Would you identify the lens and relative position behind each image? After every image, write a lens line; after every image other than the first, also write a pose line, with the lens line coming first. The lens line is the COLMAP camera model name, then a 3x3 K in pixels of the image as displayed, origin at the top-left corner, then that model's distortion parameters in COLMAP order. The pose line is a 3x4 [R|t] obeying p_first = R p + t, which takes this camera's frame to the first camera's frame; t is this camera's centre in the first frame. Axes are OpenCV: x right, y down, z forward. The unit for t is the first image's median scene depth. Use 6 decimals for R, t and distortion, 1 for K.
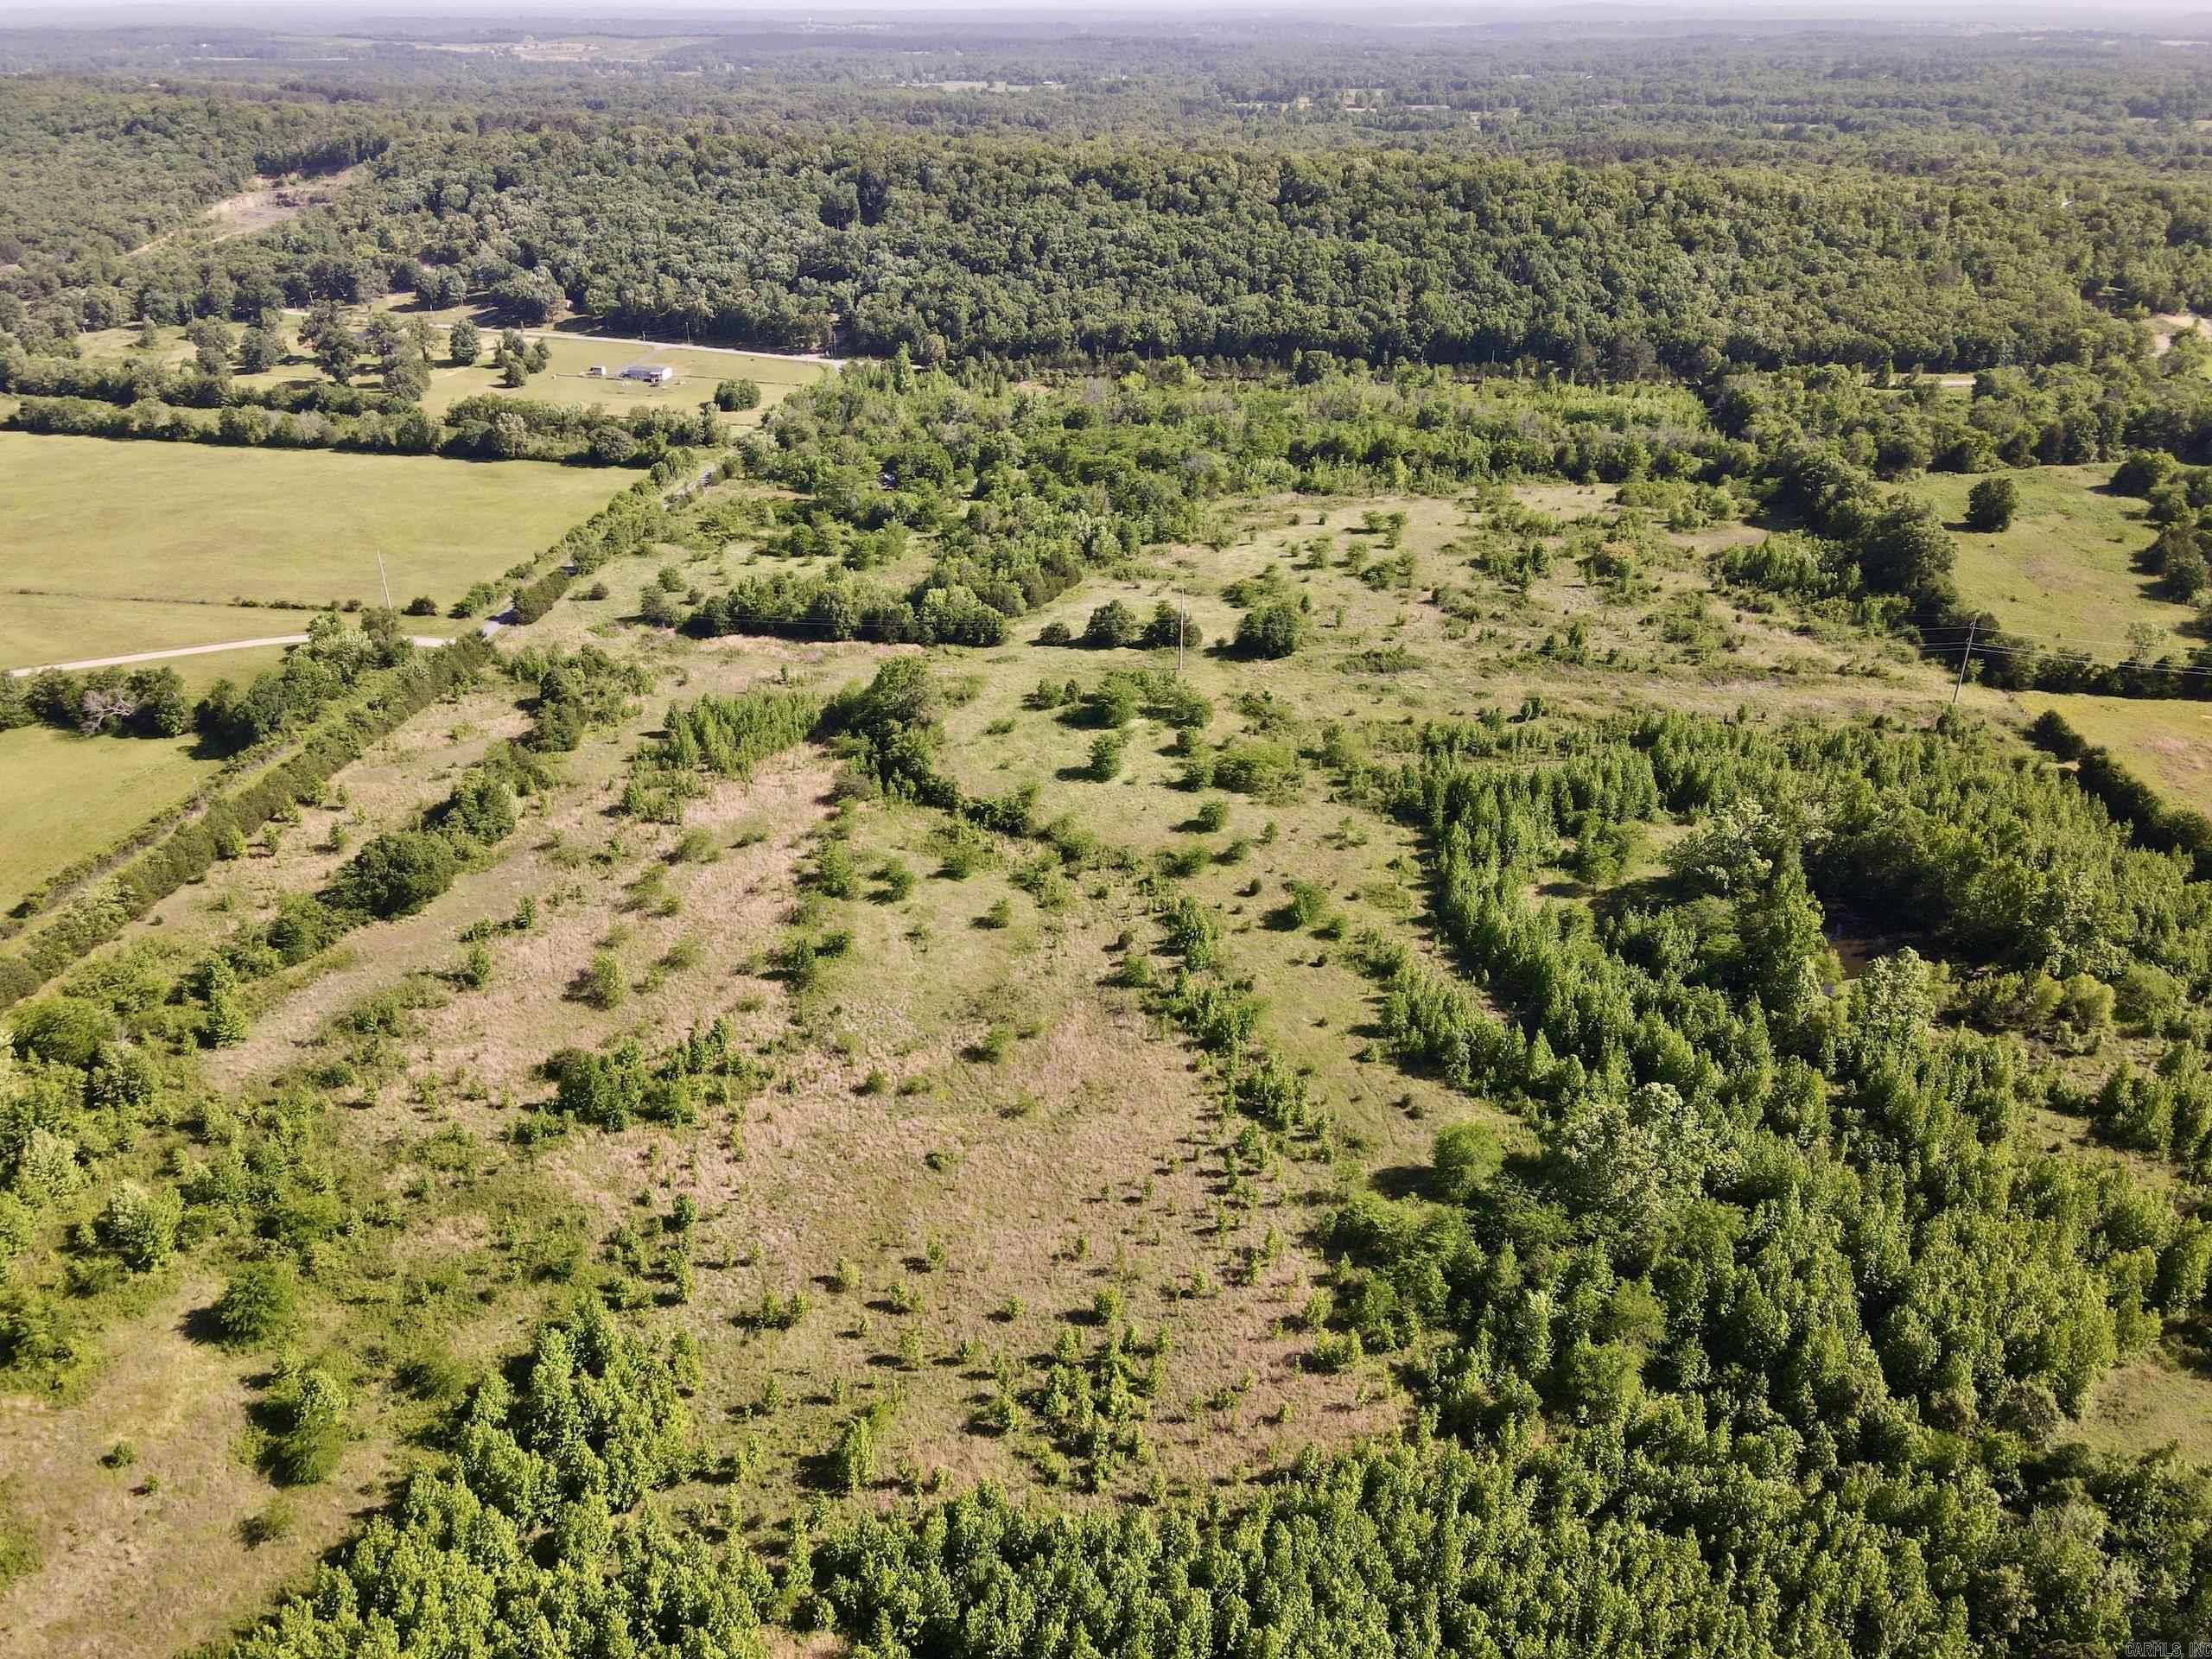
lens RADIAL K [[1578.1, 0, 1106.0], [0, 1578.1, 829.5], [0, 0, 1]] dist [-0.005370, 0.032859]
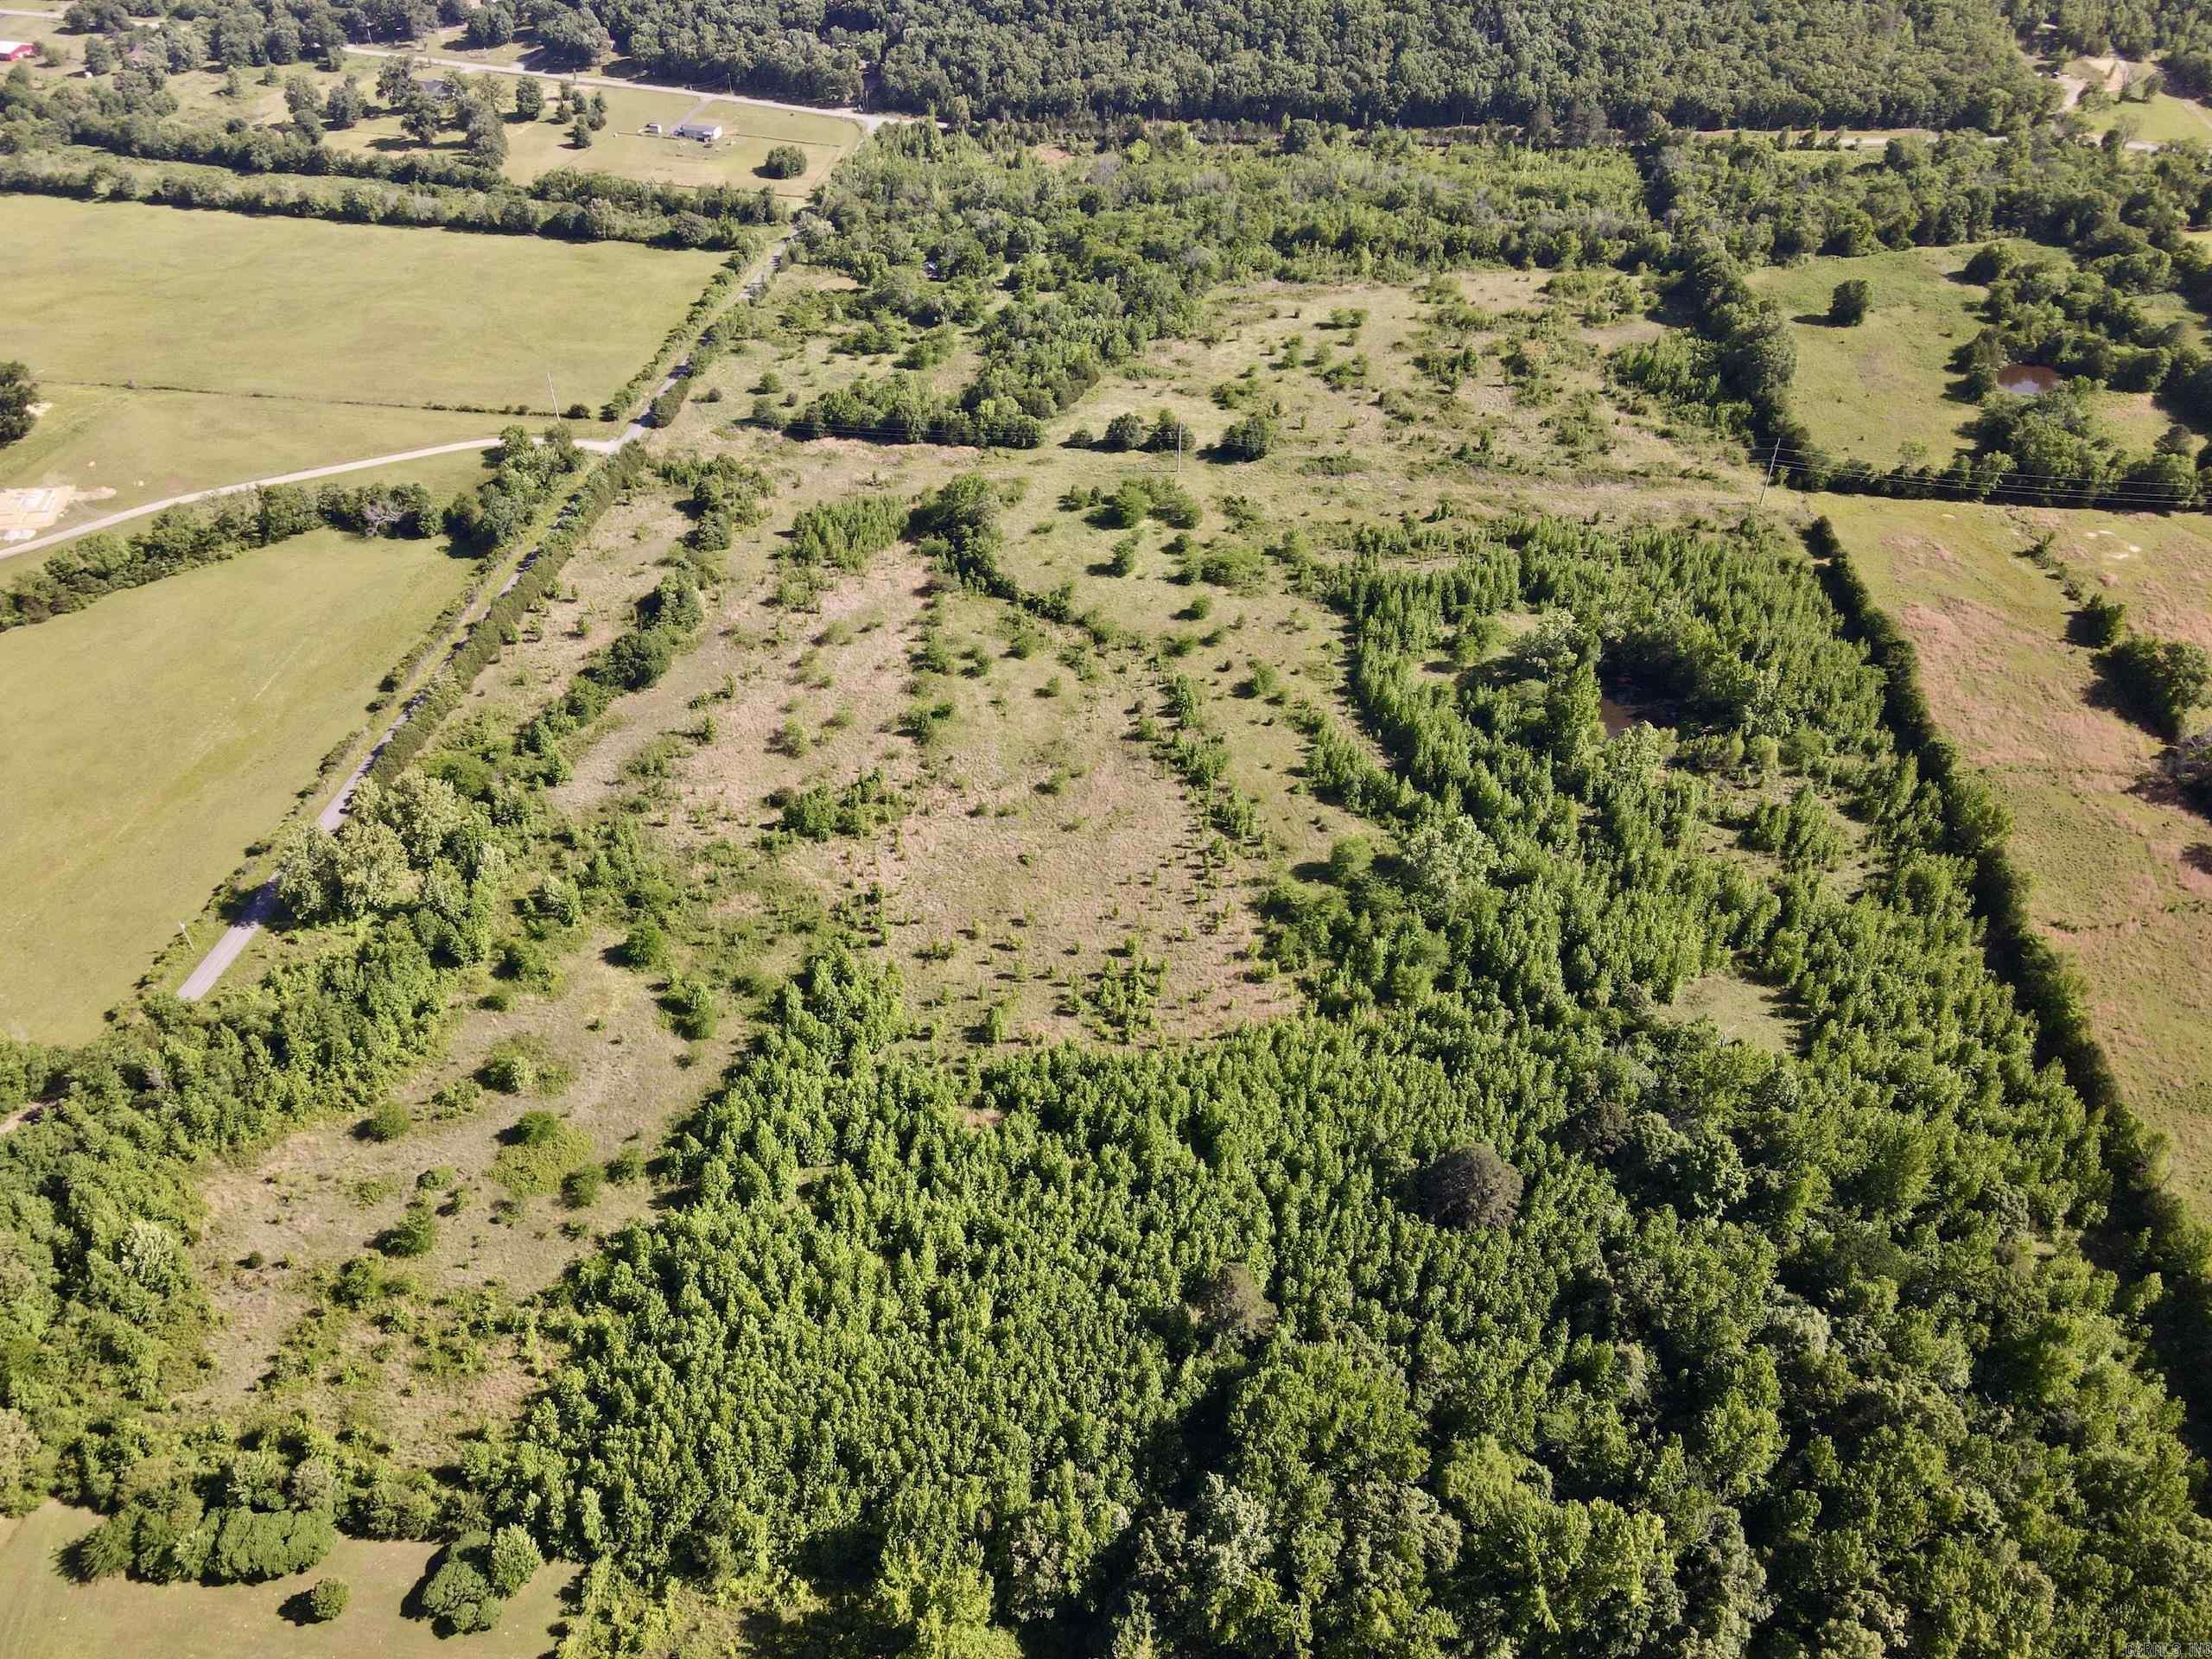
lens RADIAL K [[1593.9, 0, 1106.0], [0, 1593.9, 829.5], [0, 0, 1]] dist [-0.000771, 0.017557]
pose [[0.999992, -0.002216, 0.003221, -0.019077], [0.001426, 0.973819, 0.227320, -0.125475], [-0.003641, -0.227313, 0.973815, -0.383657]]
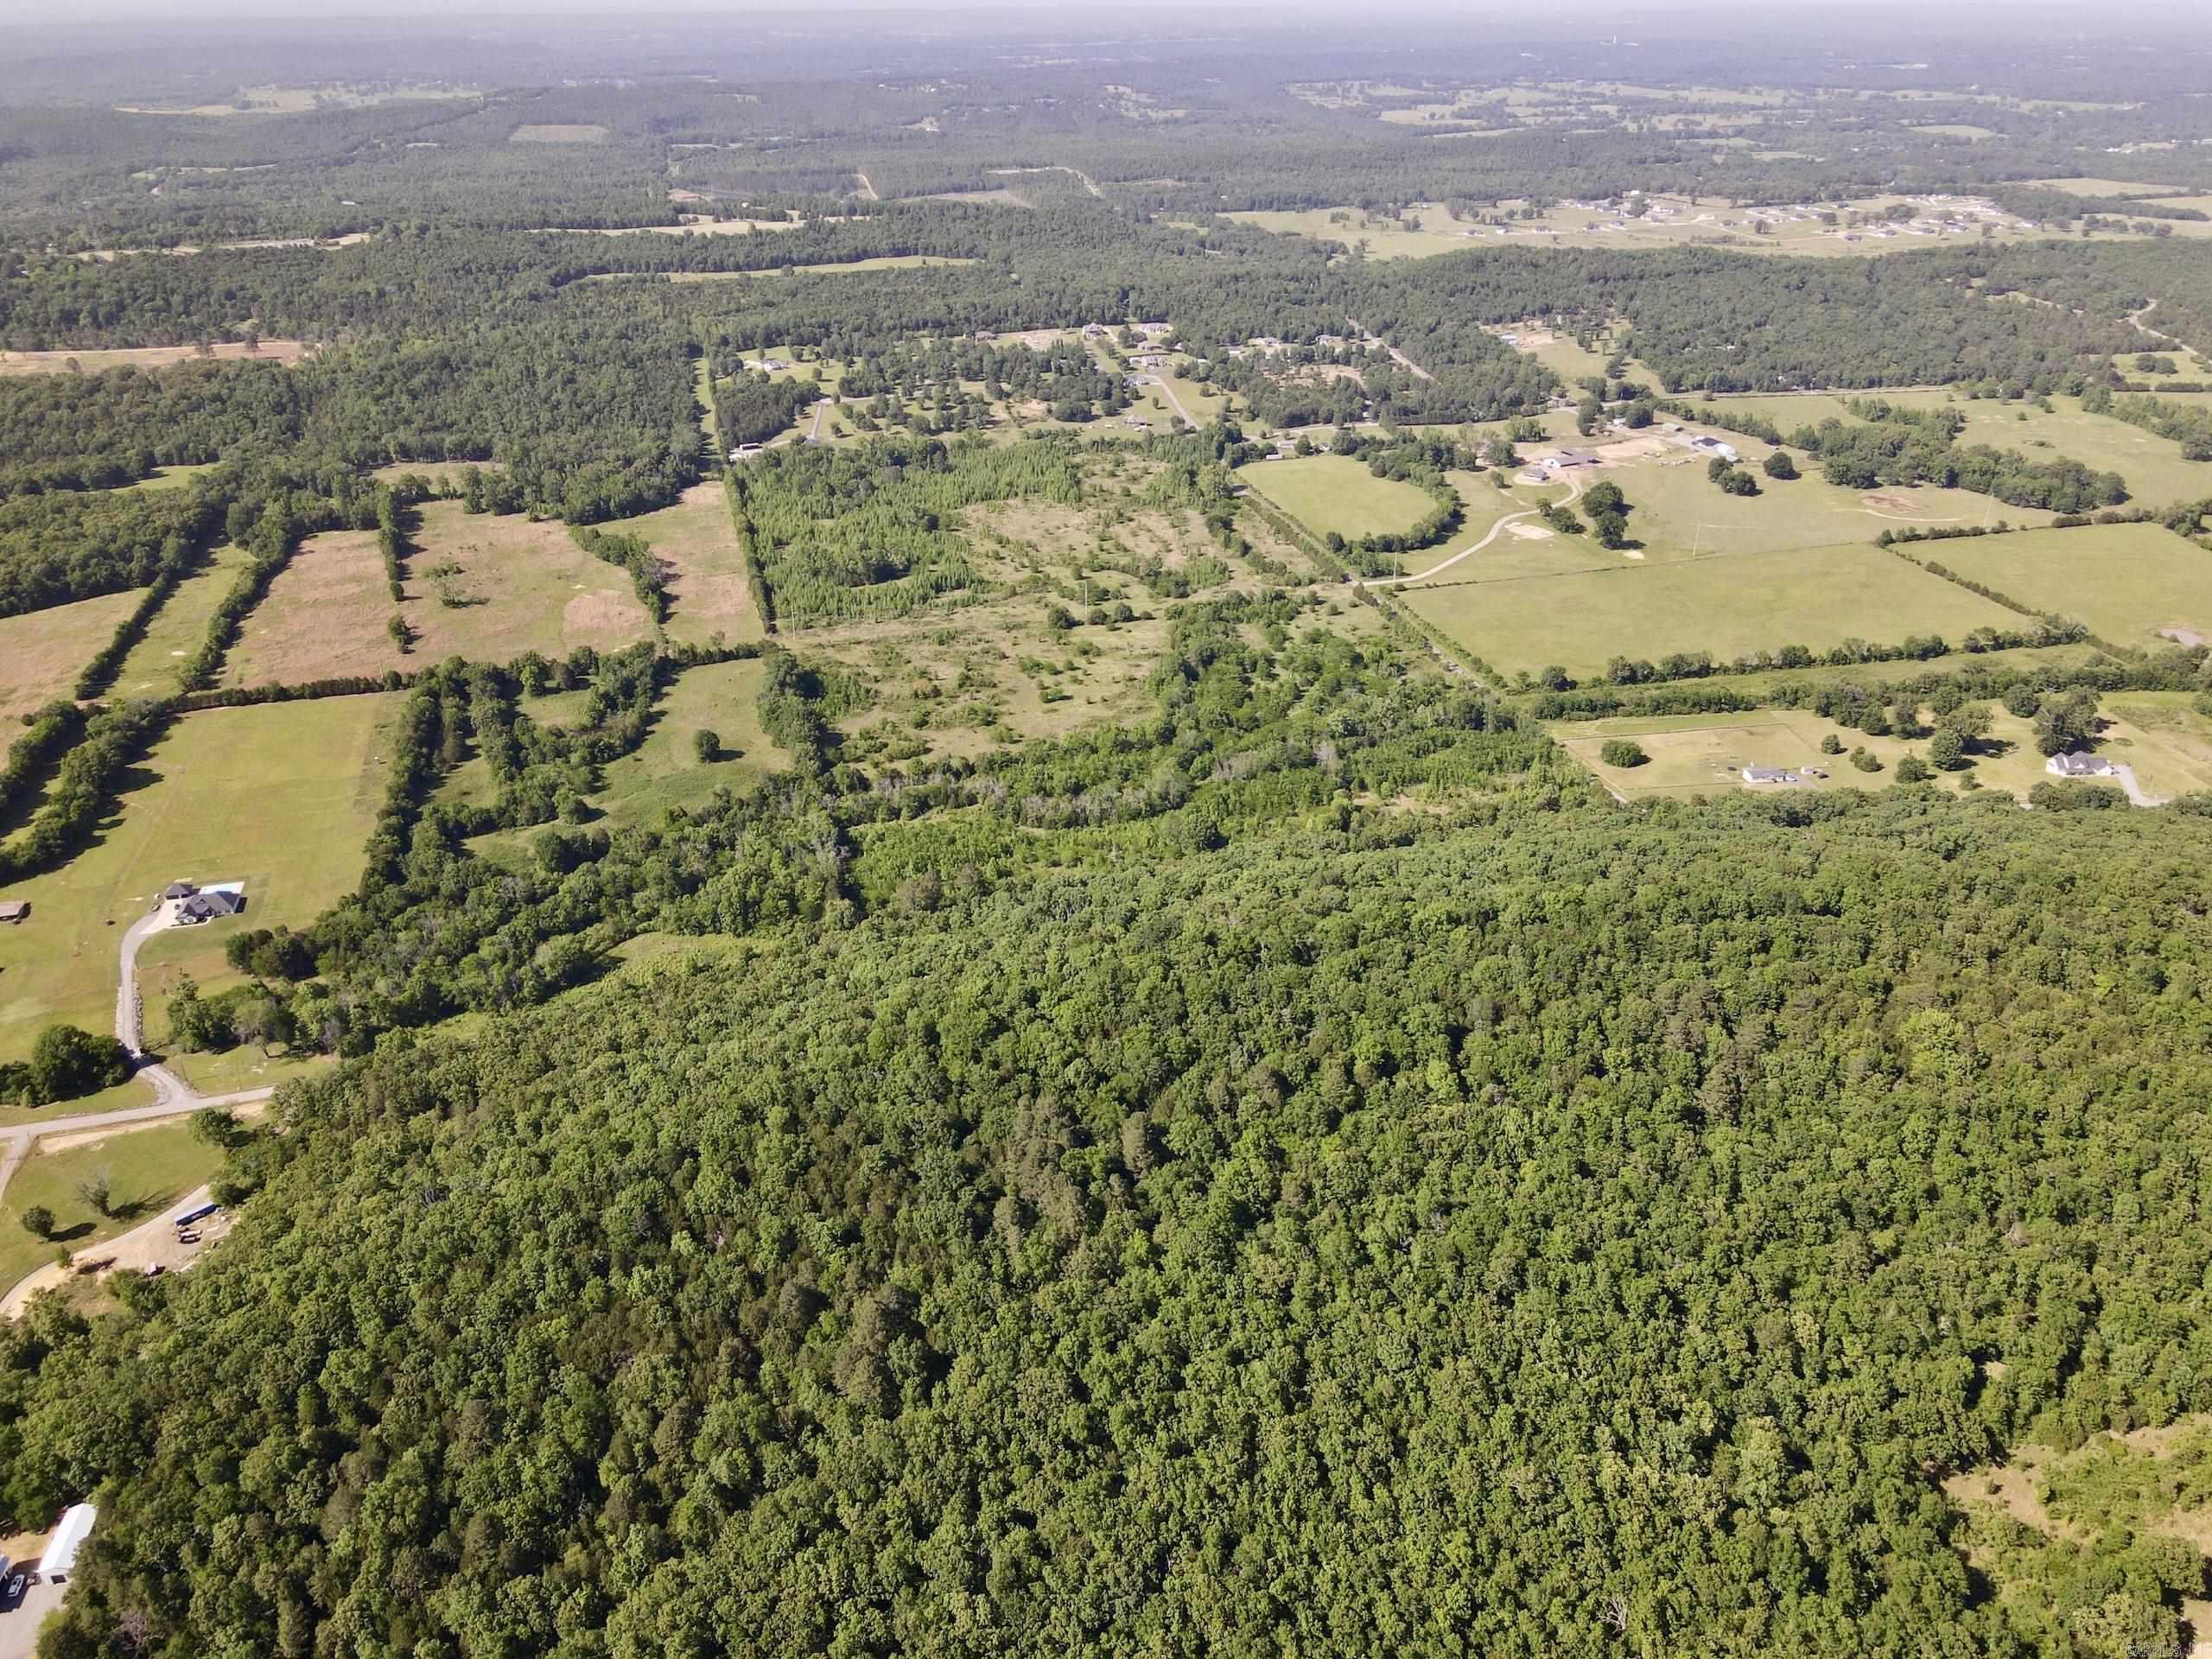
lens RADIAL K [[1578.1, 0, 1106.0], [0, 1578.1, 829.5], [0, 0, 1]] dist [-0.005370, 0.032859]
pose [[-0.920845, 0.175841, -0.348029, 1.075172], [-0.181961, 0.595623, 0.782383, -2.100139], [0.344869, 0.783781, -0.516481, 2.886943]]
